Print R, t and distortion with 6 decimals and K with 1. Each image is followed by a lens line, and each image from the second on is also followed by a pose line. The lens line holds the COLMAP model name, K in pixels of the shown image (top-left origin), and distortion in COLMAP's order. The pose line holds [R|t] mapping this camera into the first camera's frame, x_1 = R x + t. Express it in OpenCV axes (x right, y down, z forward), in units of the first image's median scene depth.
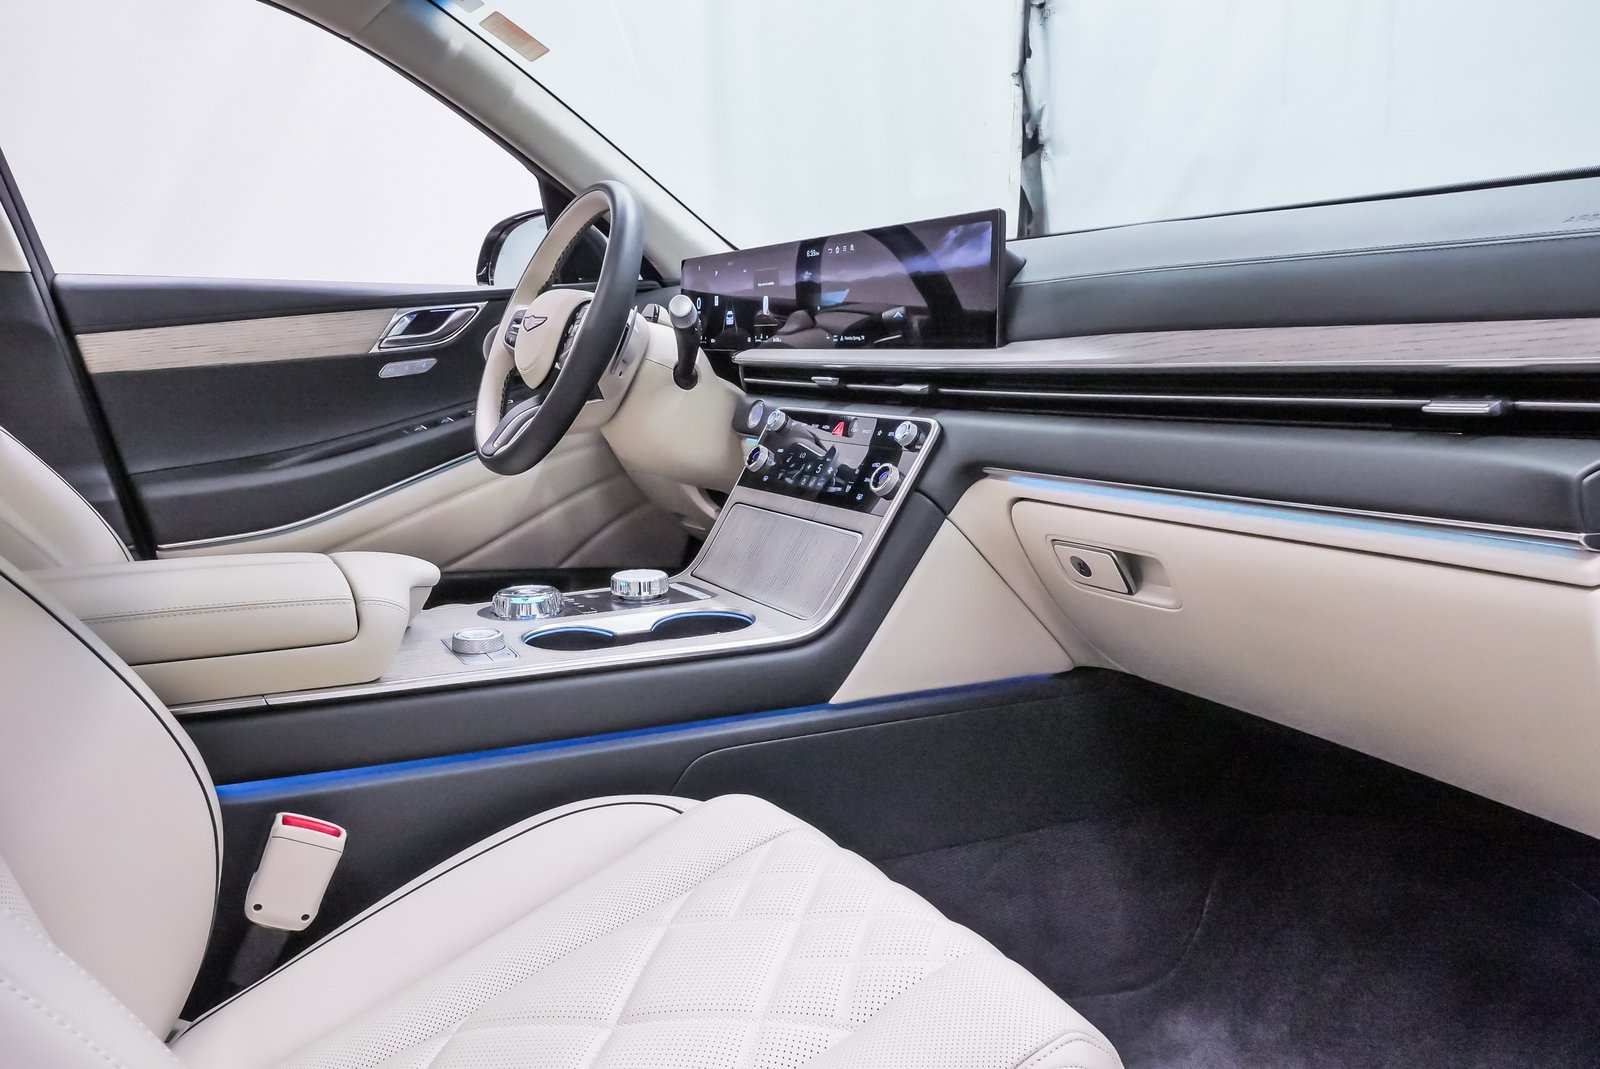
lens RADIAL K [[1162.2, 0, 793.9], [0, 1162.2, 542.6], [0, 0, 1]] dist [-0.048973, 0.019485]
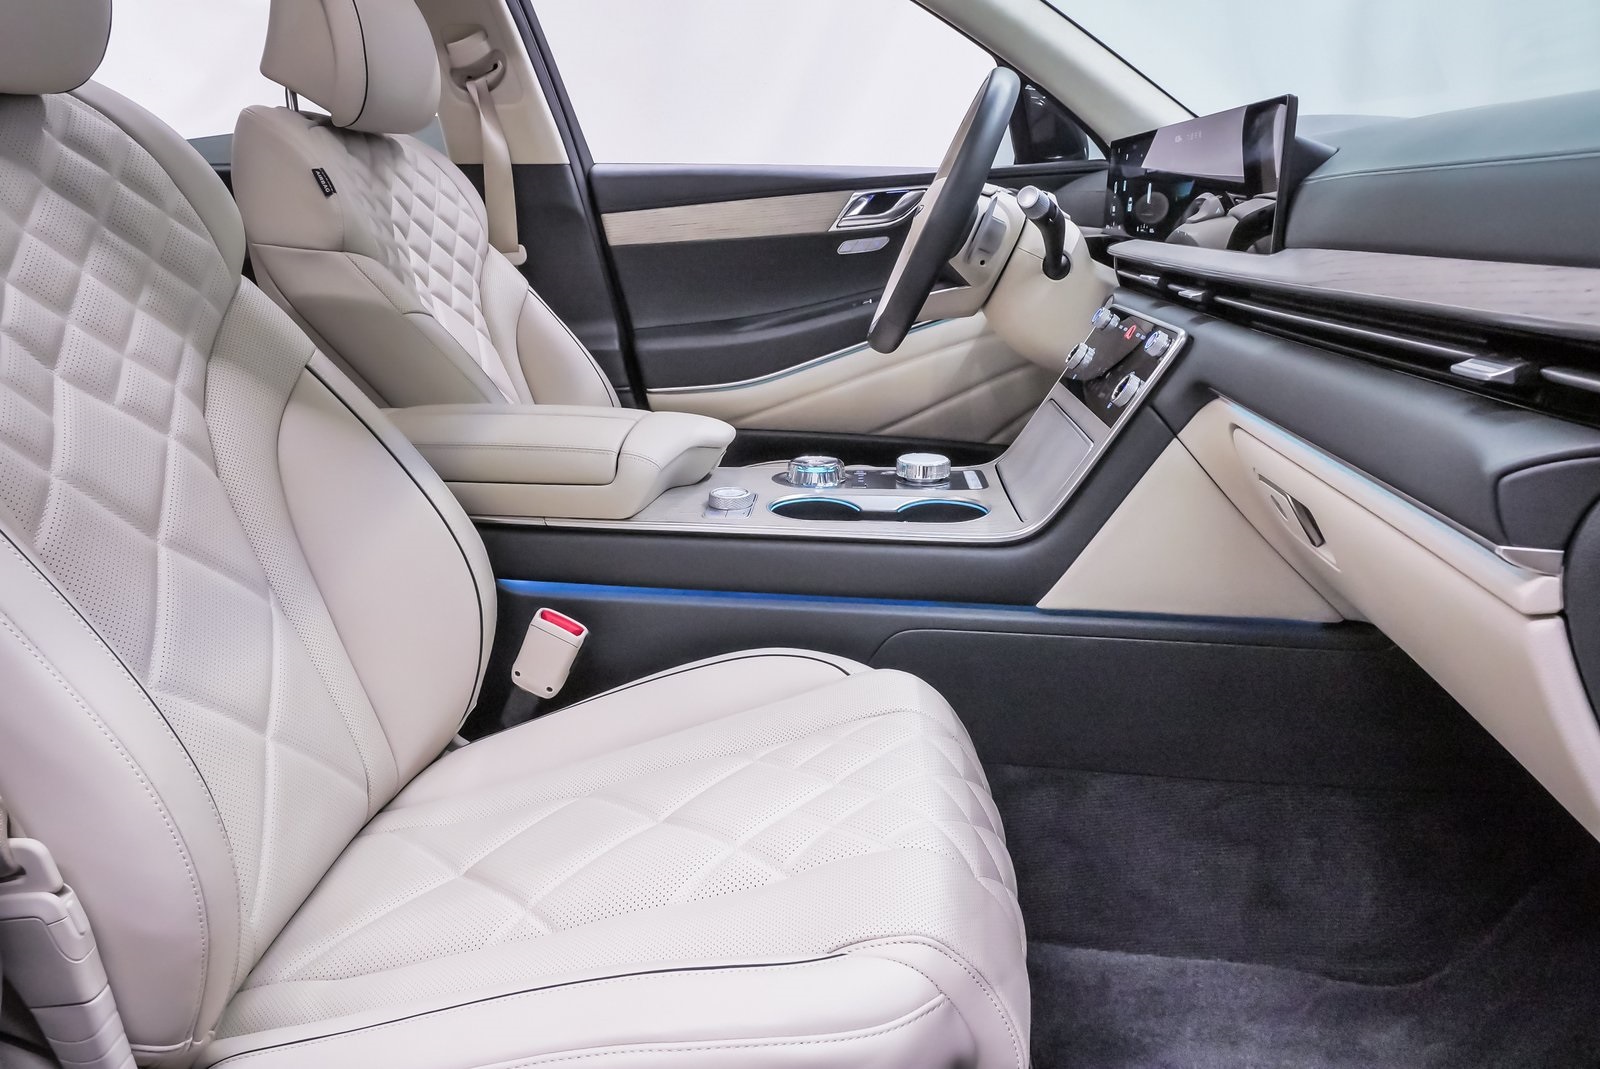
lens RADIAL K [[1162.2, 0, 791.9], [0, 1162.2, 538.9], [0, 0, 1]] dist [-0.048973, 0.019485]
pose [[0.838805, 0.153194, -0.522434, 0.351624], [-0.092274, 0.985716, 0.140890, -0.040669], [0.536555, -0.069972, 0.840960, 0.036335]]
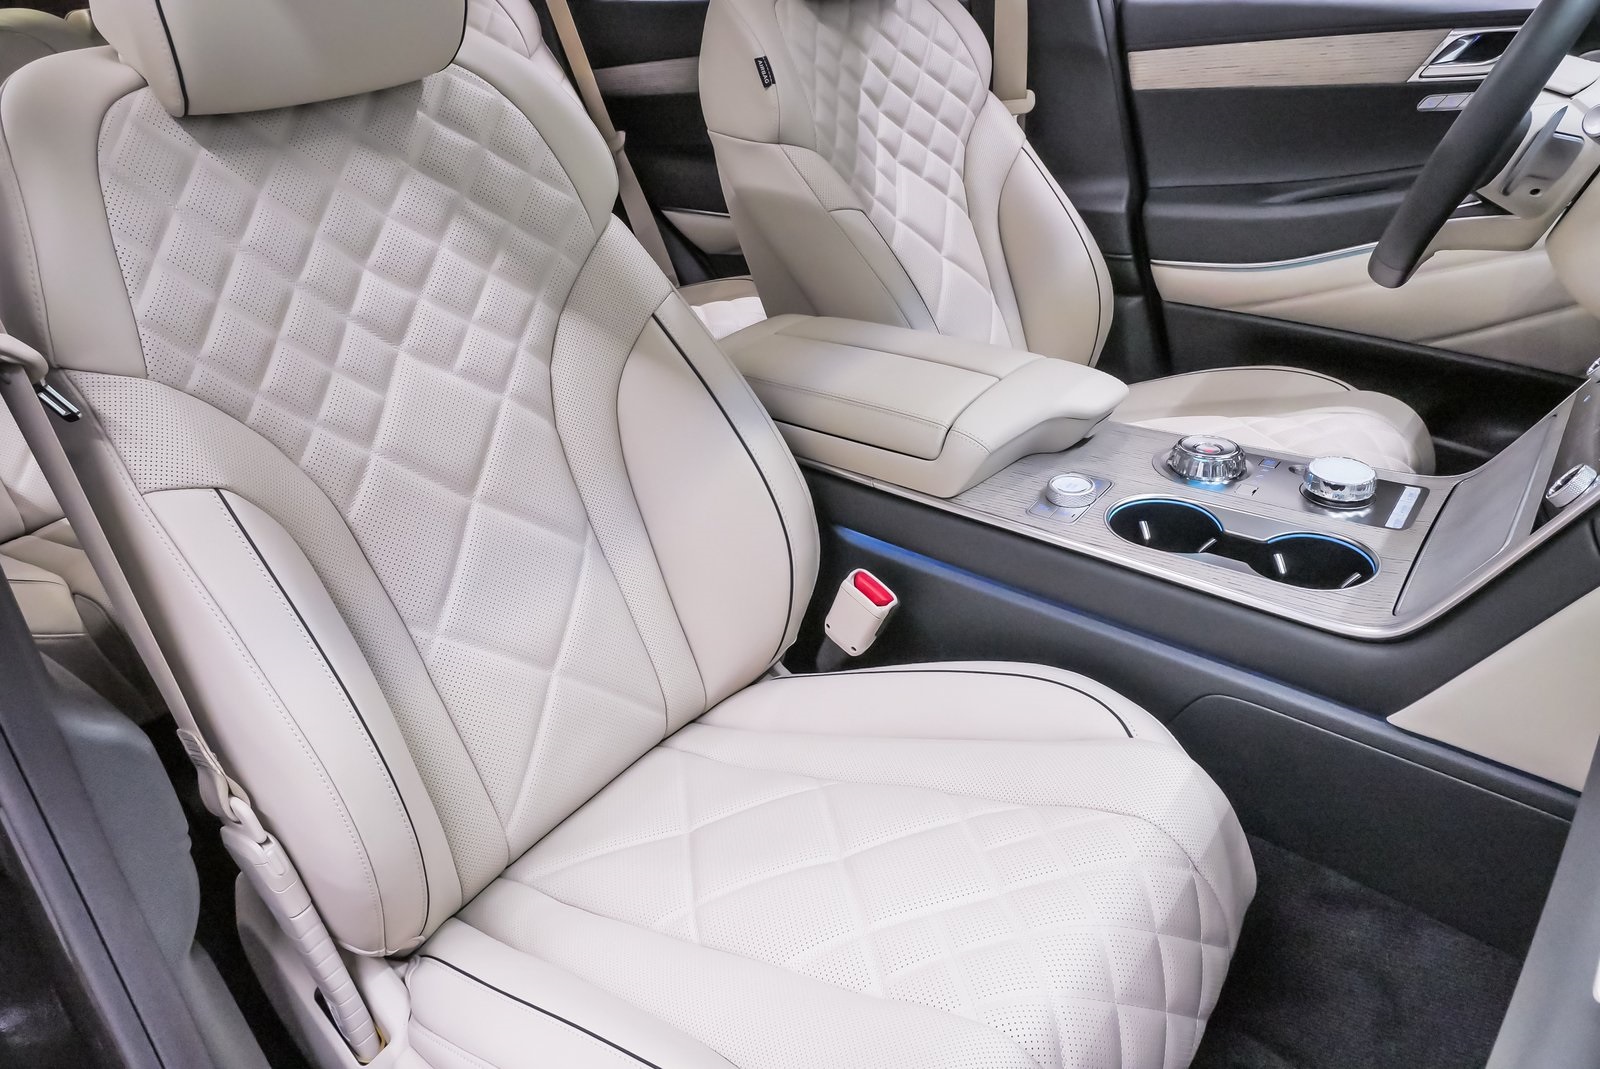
lens RADIAL K [[1162.2, 0, 785.6], [0, 1162.2, 537.4], [0, 0, 1]] dist [-0.048973, 0.019485]
pose [[0.410231, 0.412697, -0.813260, 0.428129], [-0.097222, 0.906459, 0.410950, -0.246728], [0.906785, -0.089518, 0.411980, 0.292958]]
